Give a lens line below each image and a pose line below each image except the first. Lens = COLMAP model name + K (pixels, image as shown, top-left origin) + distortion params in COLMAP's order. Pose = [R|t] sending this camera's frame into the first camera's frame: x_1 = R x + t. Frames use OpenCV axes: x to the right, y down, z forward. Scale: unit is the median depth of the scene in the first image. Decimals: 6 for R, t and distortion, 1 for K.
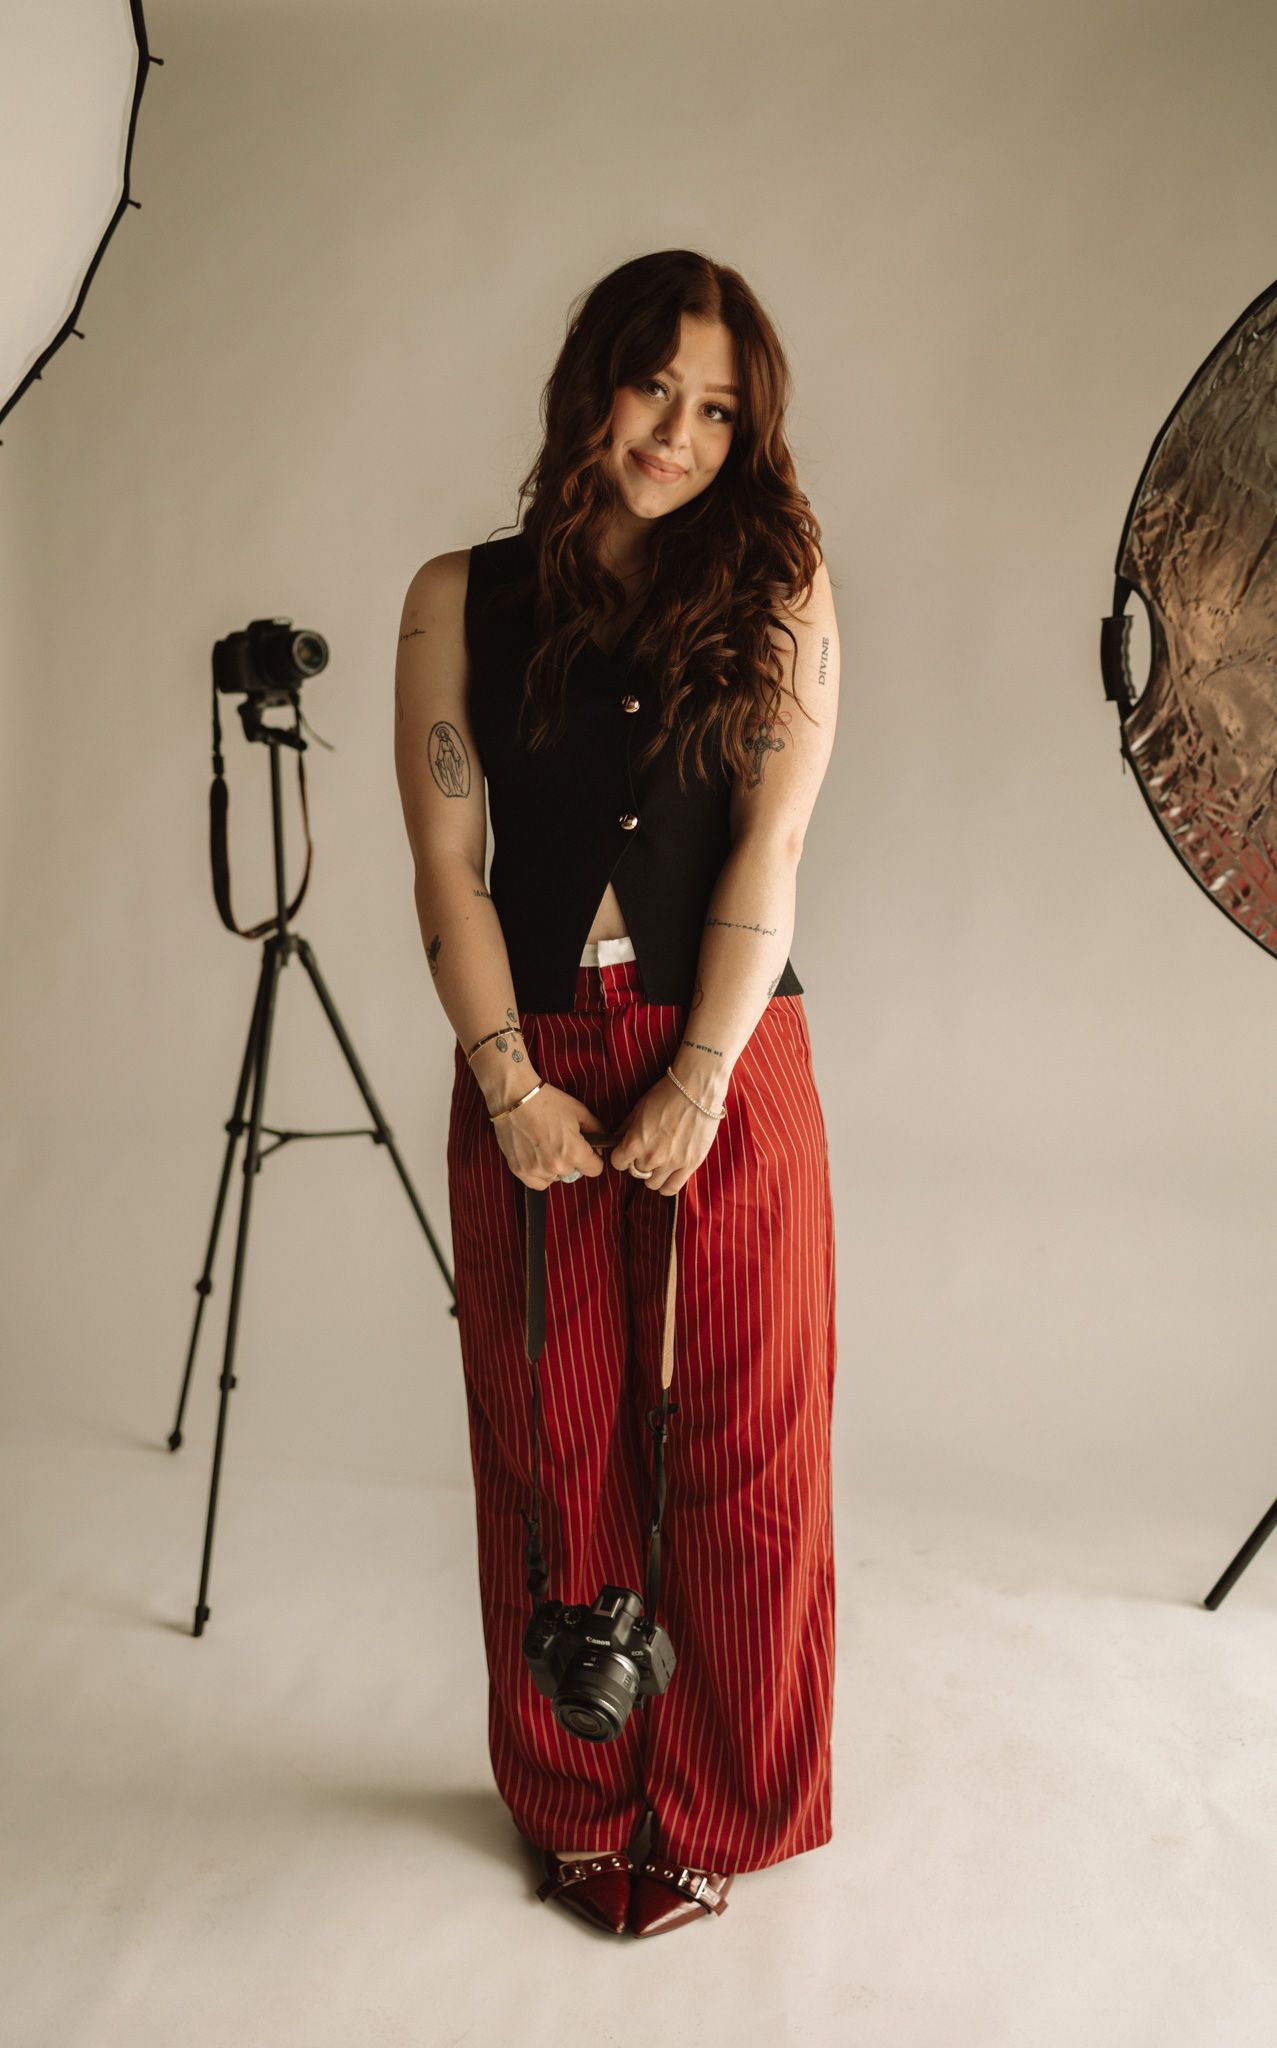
lens RADIAL K [[1967.3, 0, 617.9], [0, 1967.3, 1025.9], [0, 0, 1]] dist [0.013098, 0.000000]
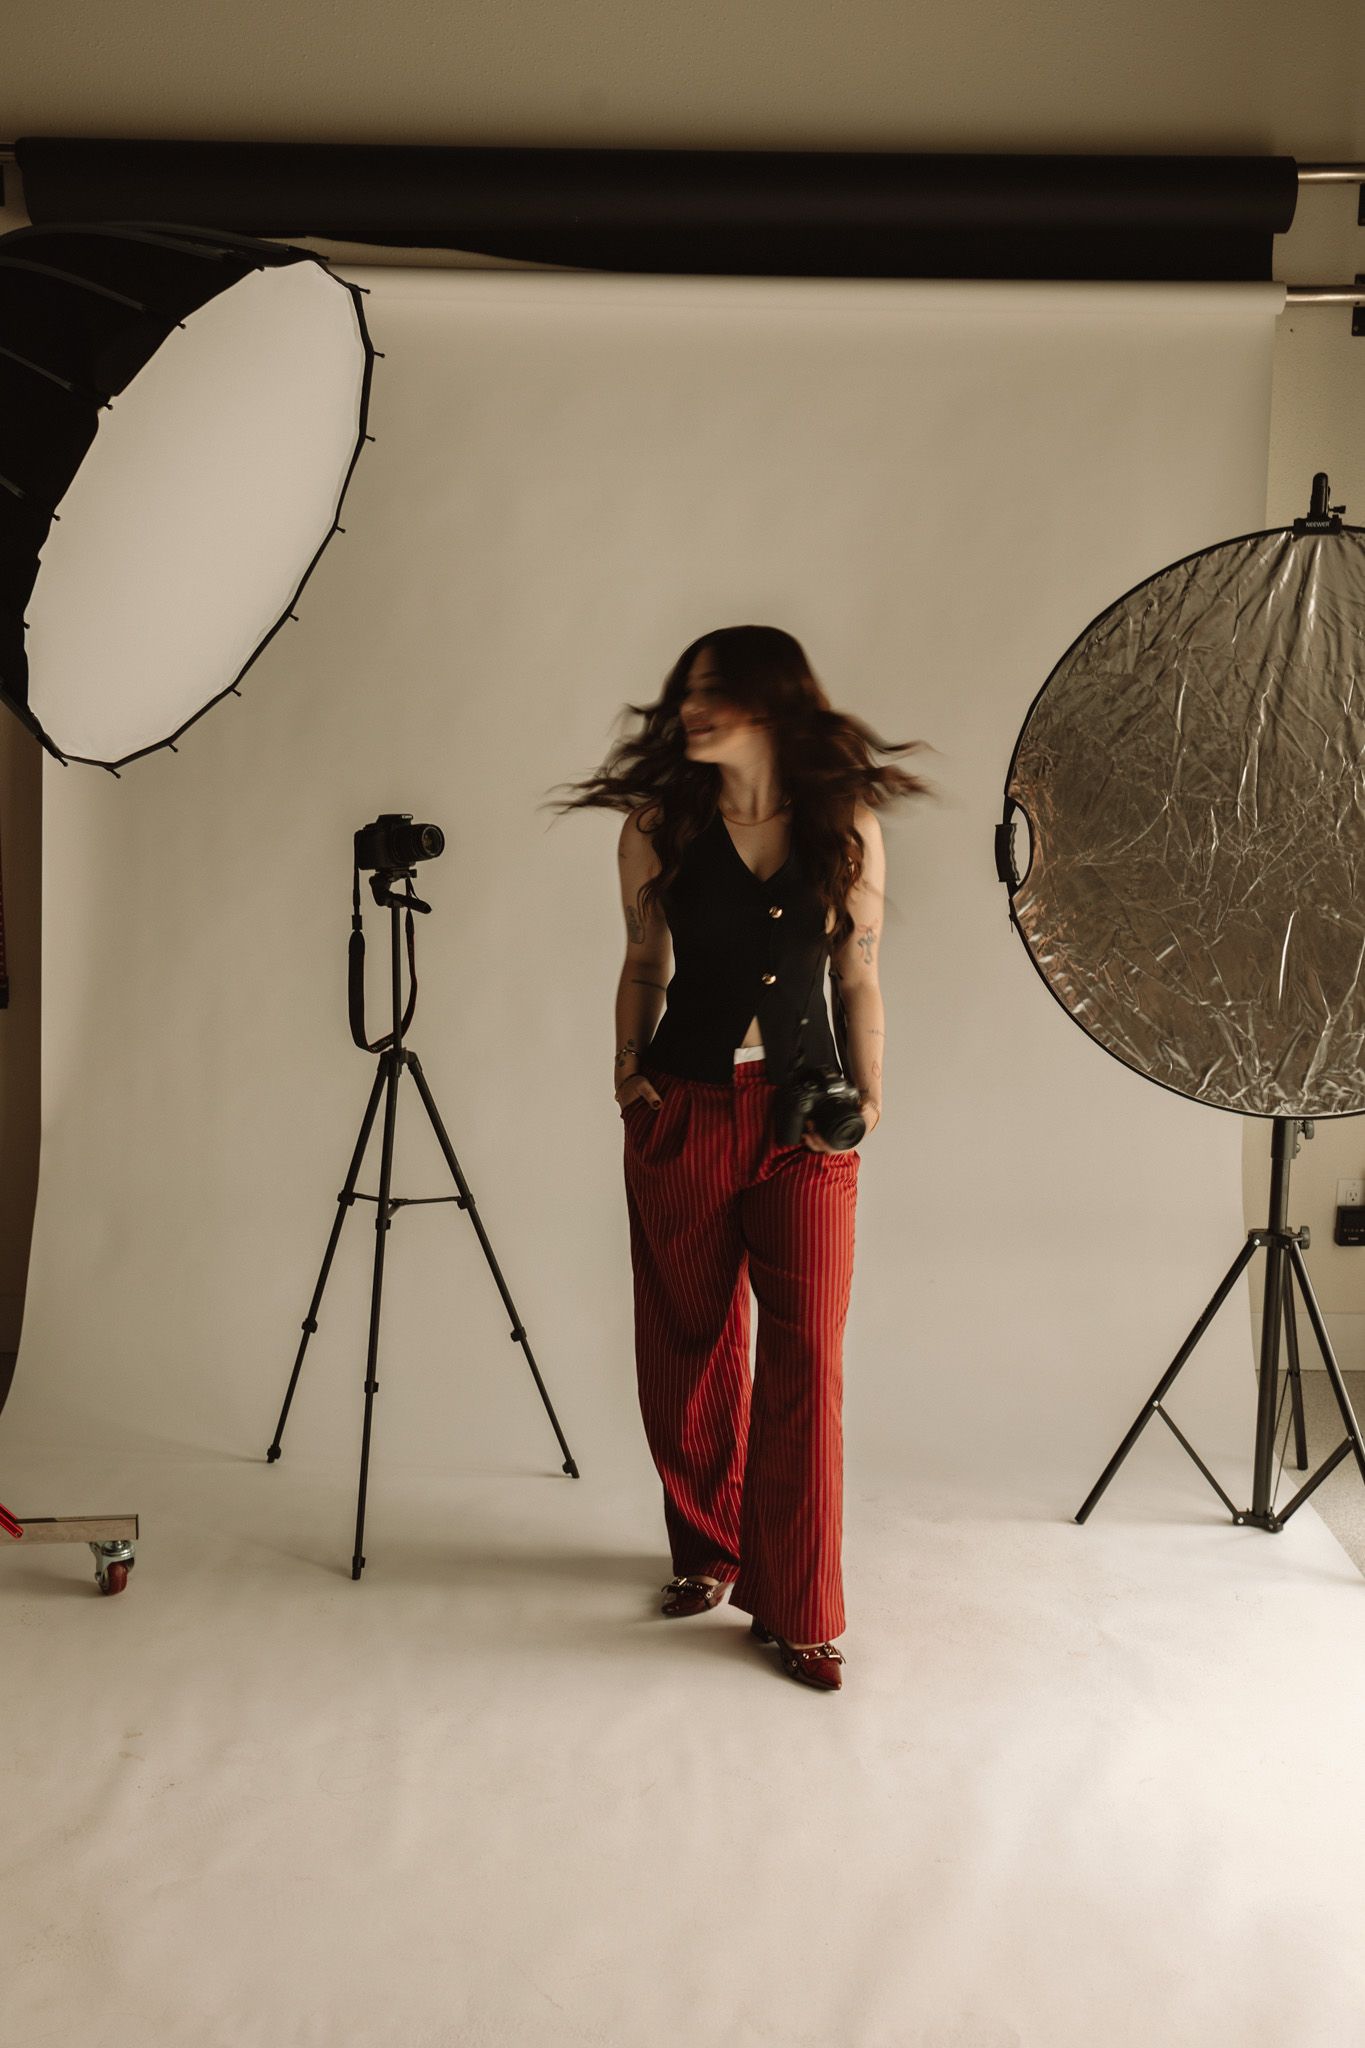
lens RADIAL K [[2077.6, 0, 674.9], [0, 2077.6, 1038.5], [0, 0, 1]] dist [0.029575, 0.000000]
pose [[0.983081, -0.007785, 0.183007, -0.262856], [0.017365, 0.998558, -0.050807, 0.022531], [-0.182347, 0.053125, 0.981798, -0.440312]]
